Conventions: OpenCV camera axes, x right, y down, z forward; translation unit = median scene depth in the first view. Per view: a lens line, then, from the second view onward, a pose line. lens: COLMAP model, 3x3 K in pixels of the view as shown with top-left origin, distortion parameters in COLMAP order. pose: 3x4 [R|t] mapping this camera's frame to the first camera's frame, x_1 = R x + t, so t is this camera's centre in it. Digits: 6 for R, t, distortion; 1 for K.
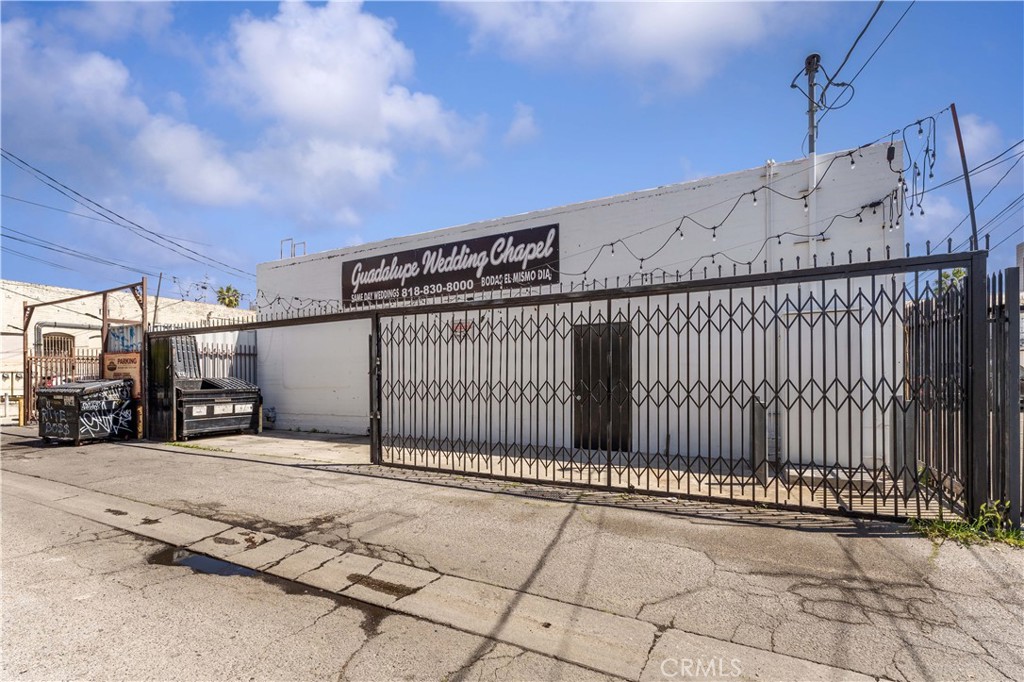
lens RADIAL K [[441.9, 0, 510.9], [0, 441.9, 373.1], [0, 0, 1]] dist [-0.000718, 0.000099]
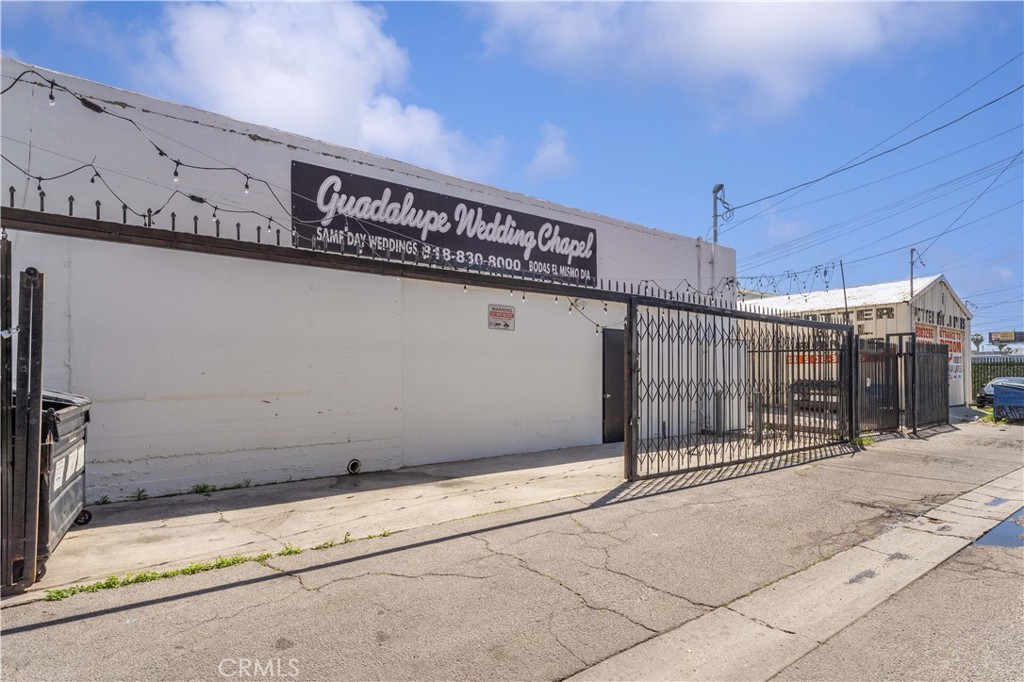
lens RADIAL K [[493.3, 0, 511.7], [0, 493.3, 369.2], [0, 0, 1]] dist [-0.000432, -0.000128]
pose [[0.471379, 0.020205, 0.881700, -0.925926], [-0.009491, 0.999796, -0.017837, 0.012769], [-0.881880, 0.000040, 0.471474, 0.576106]]
